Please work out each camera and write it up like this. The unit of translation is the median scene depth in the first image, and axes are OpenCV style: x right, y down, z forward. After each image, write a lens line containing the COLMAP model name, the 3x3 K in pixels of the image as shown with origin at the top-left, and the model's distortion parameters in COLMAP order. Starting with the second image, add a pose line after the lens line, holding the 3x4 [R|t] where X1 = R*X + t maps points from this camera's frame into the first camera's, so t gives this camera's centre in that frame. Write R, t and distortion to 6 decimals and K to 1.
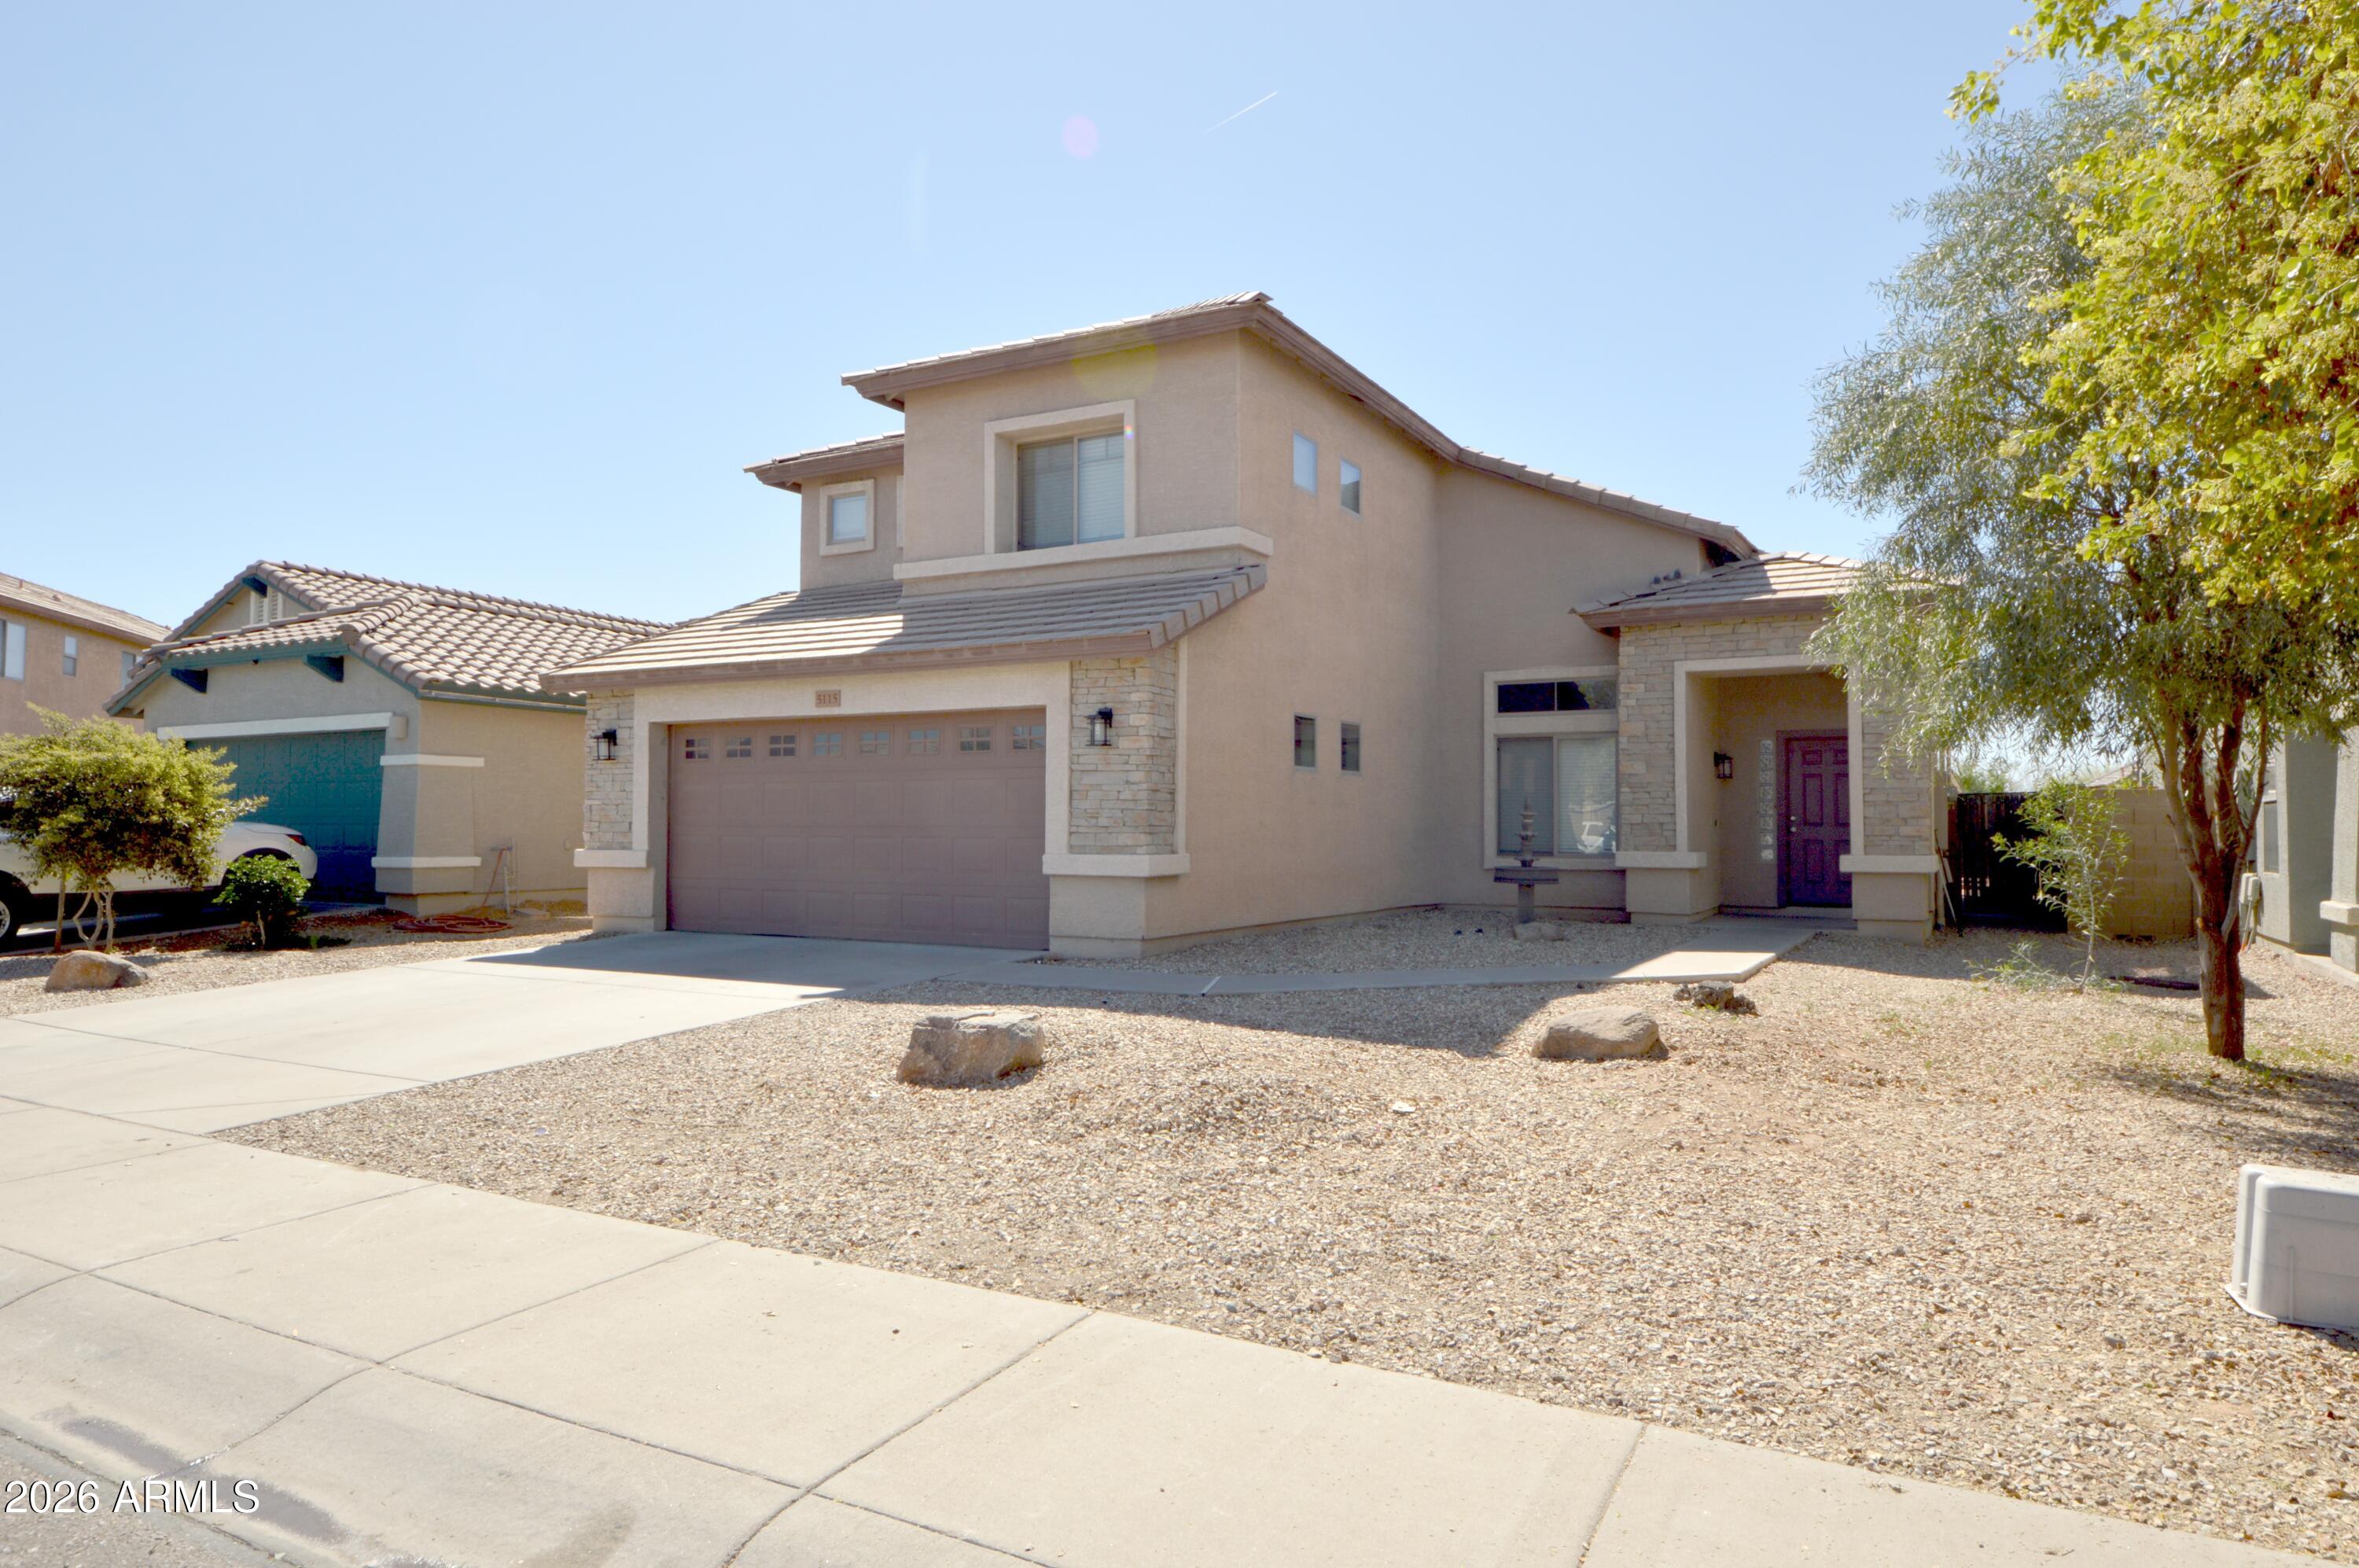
lens RADIAL K [[1424.9, 0, 1179.5], [0, 1424.9, 784.0], [0, 0, 1]] dist [0.021973, -0.000045]
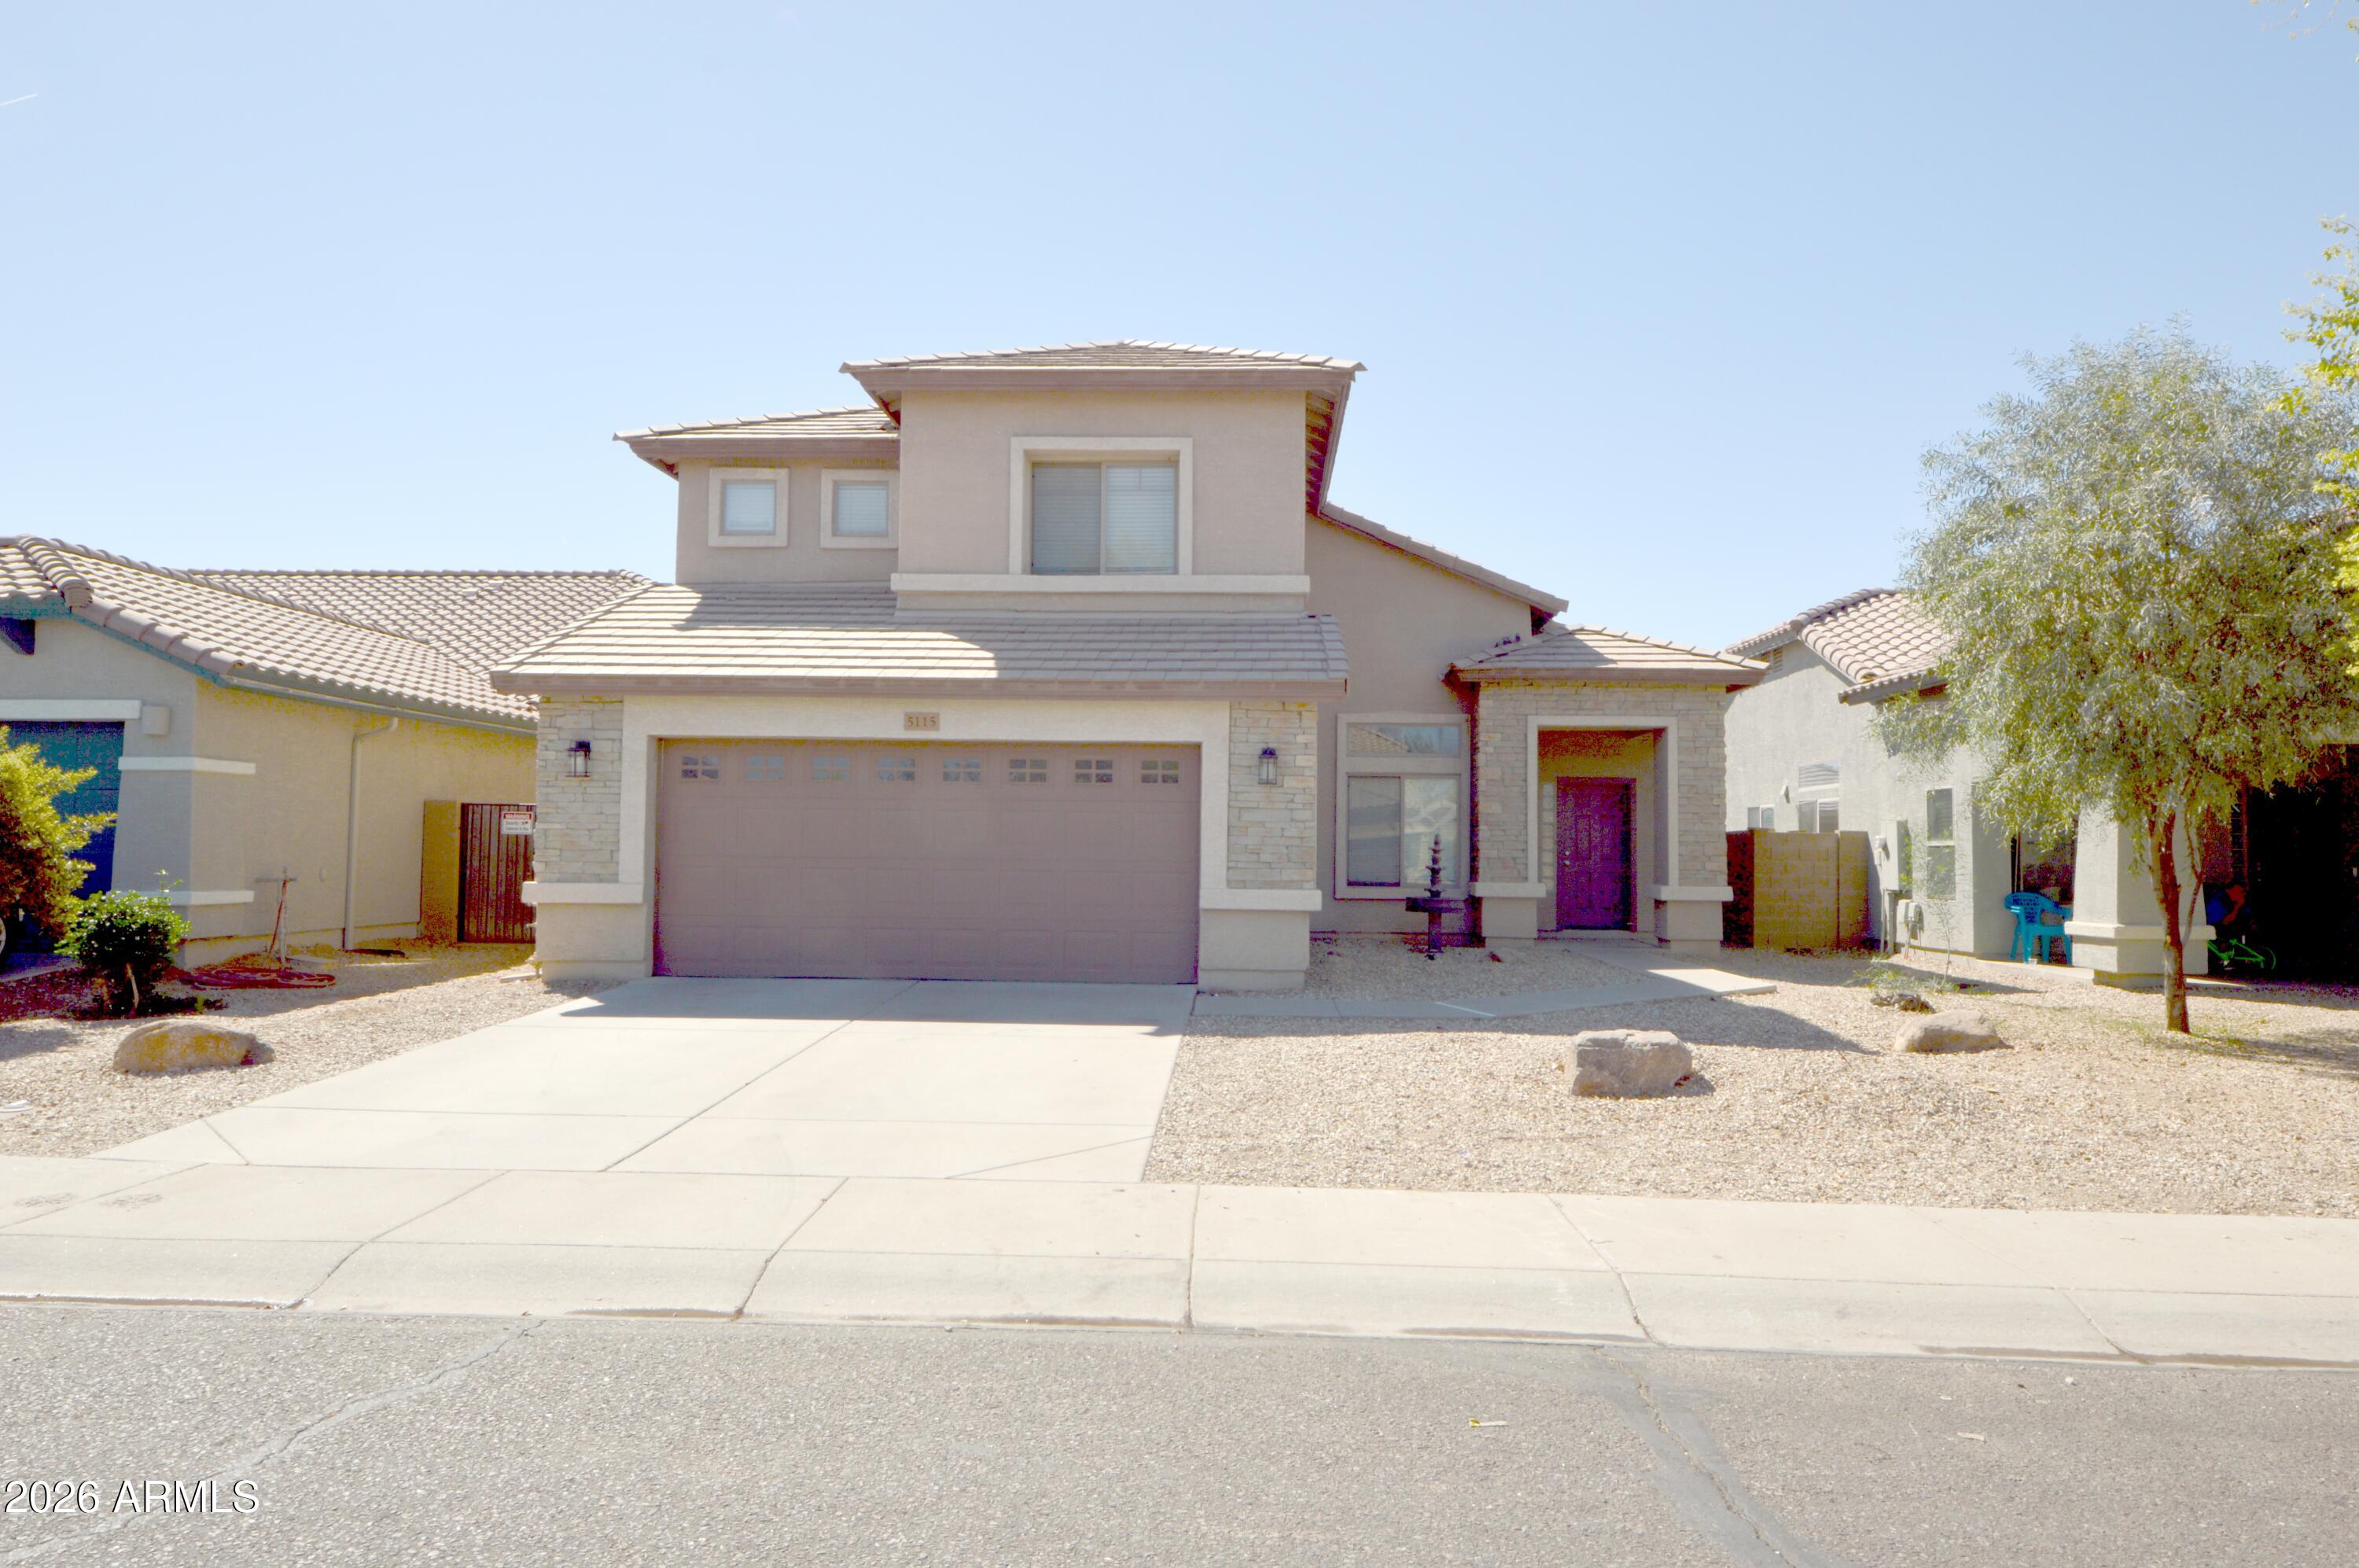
lens RADIAL K [[1569.8, 0, 1182.3], [0, 1569.8, 754.1], [0, 0, 1]] dist [0.024798, -0.000194]
pose [[0.893468, 0.035977, 0.447683, -0.503301], [-0.023664, 0.999173, -0.033069, -0.007683], [-0.448503, 0.018952, 0.893581, 0.005116]]
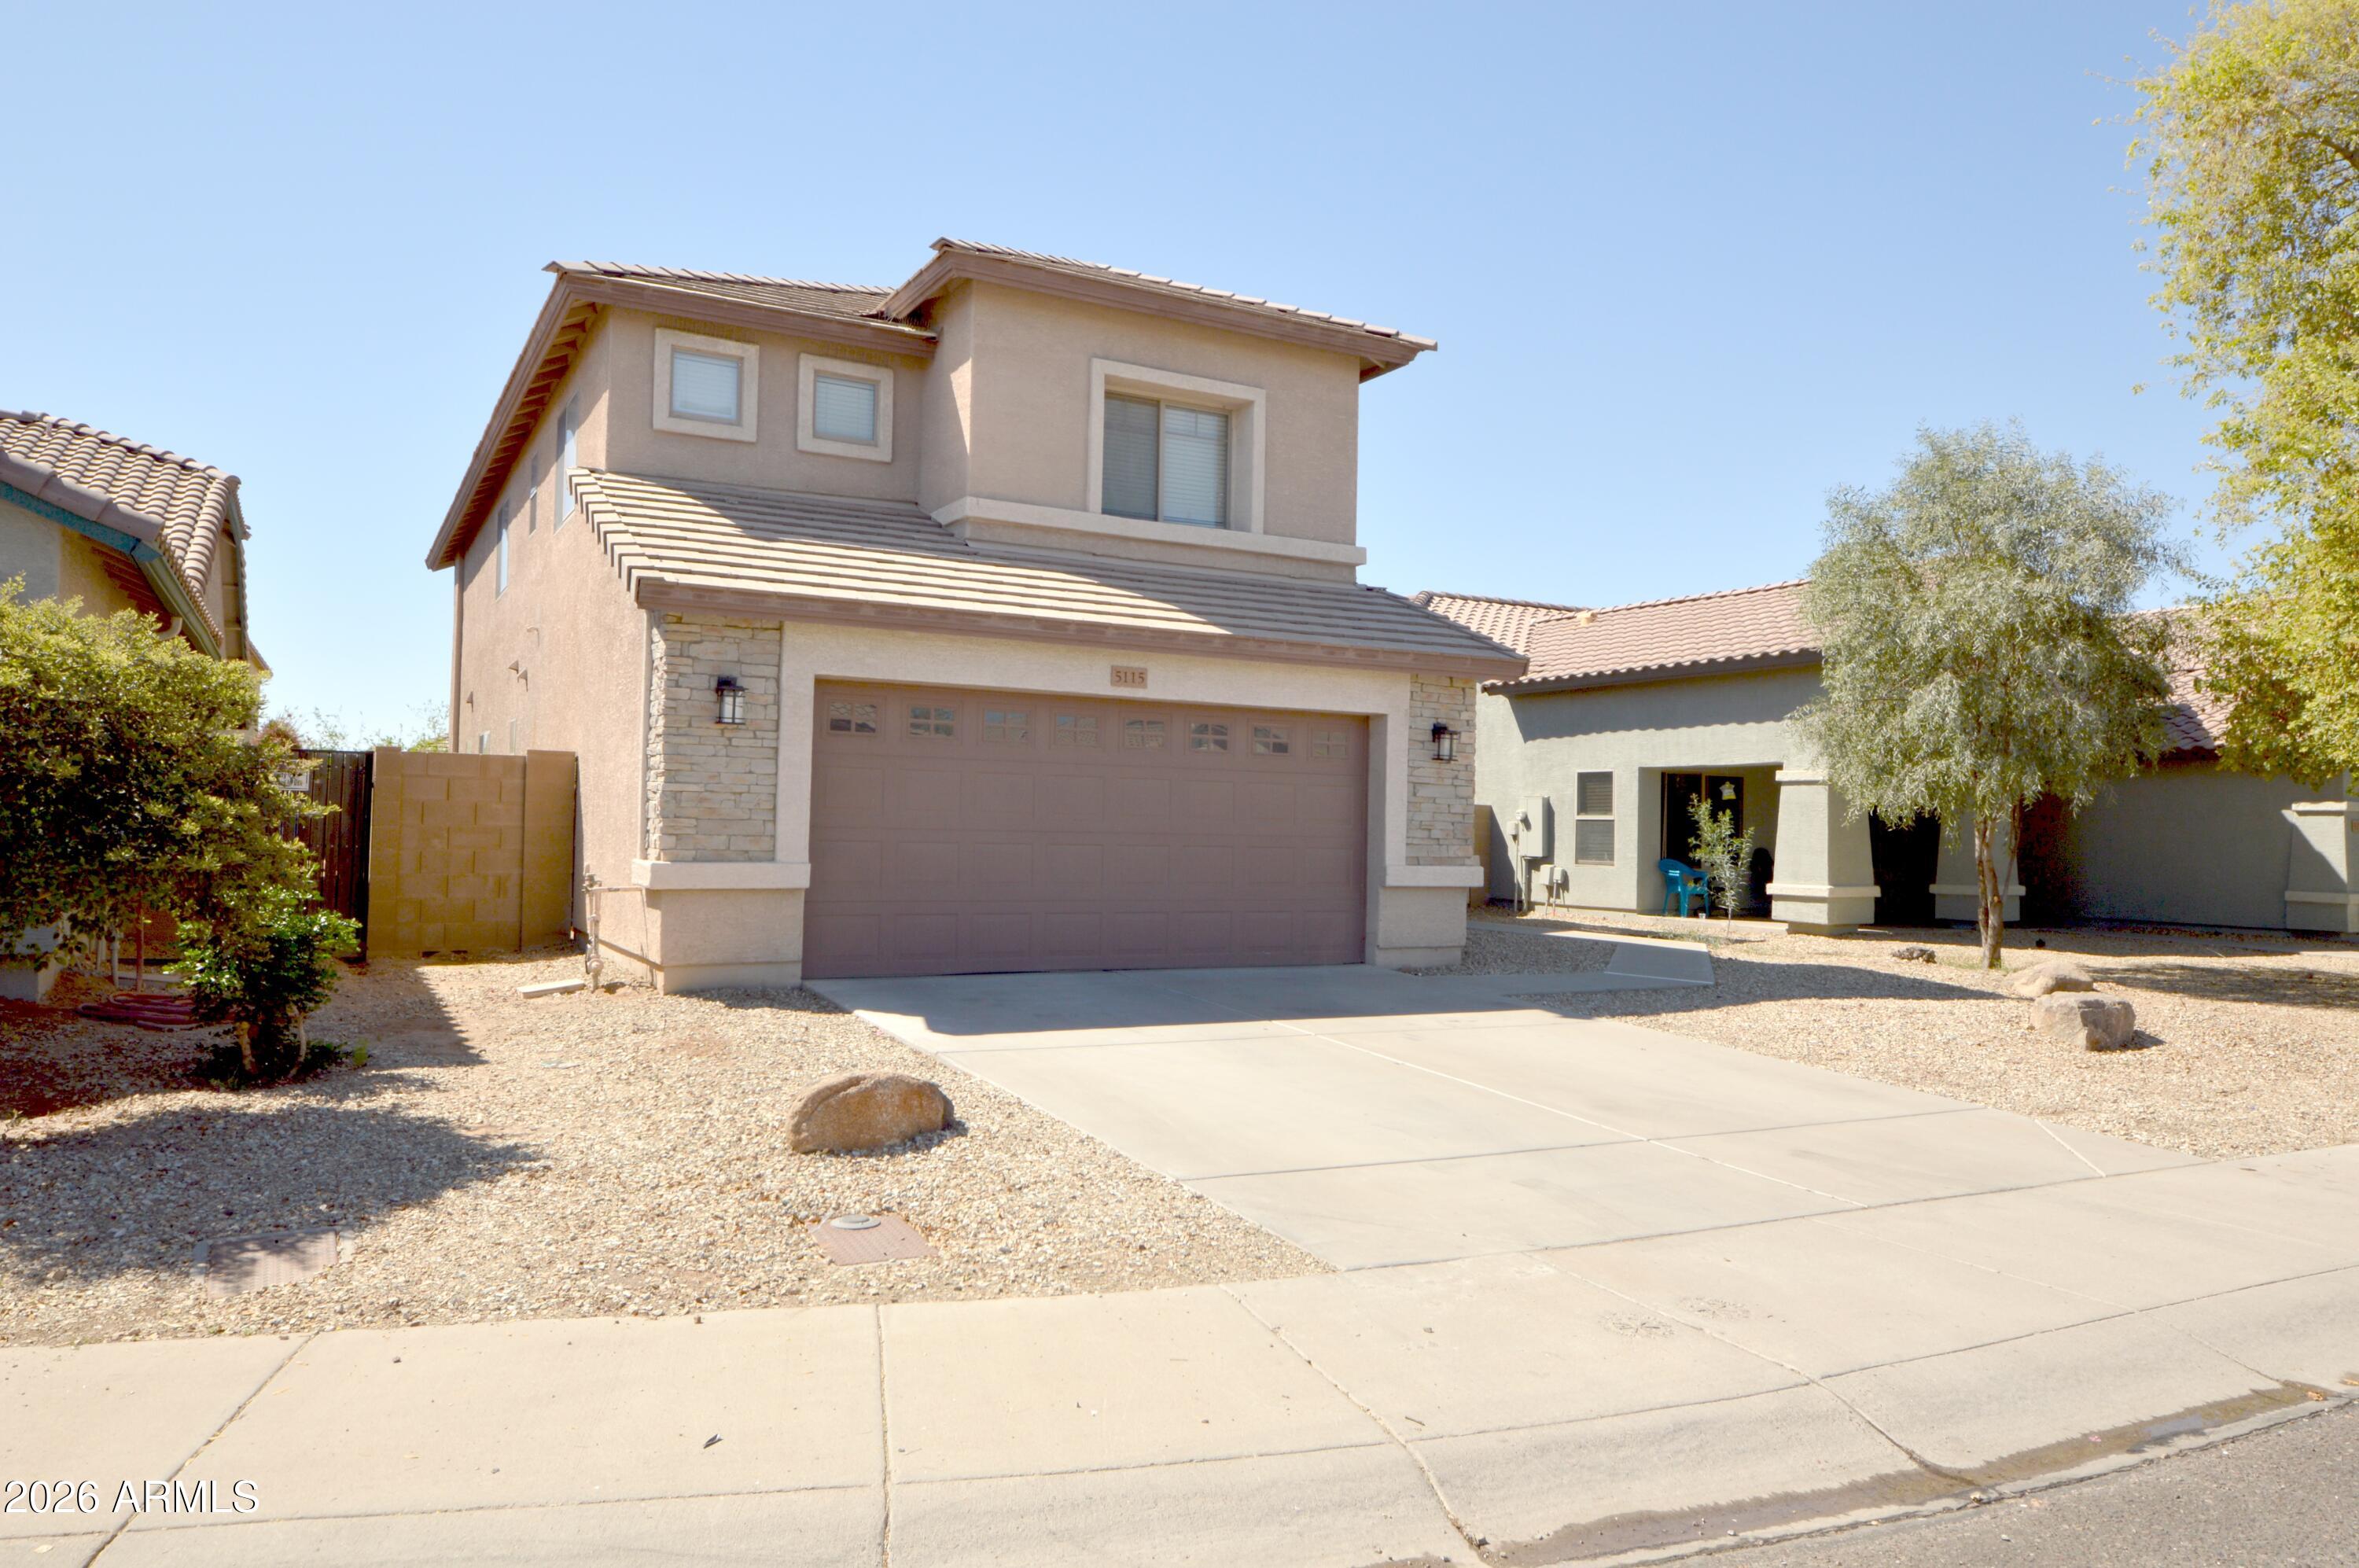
lens RADIAL K [[1569.8, 0, 1182.3], [0, 1569.8, 754.1], [0, 0, 1]] dist [0.024798, -0.000194]
pose [[0.528785, 0.046912, 0.847458, -0.901772], [-0.047388, 0.998546, -0.025707, 0.005586], [-0.847432, -0.026566, 0.530239, 0.450643]]
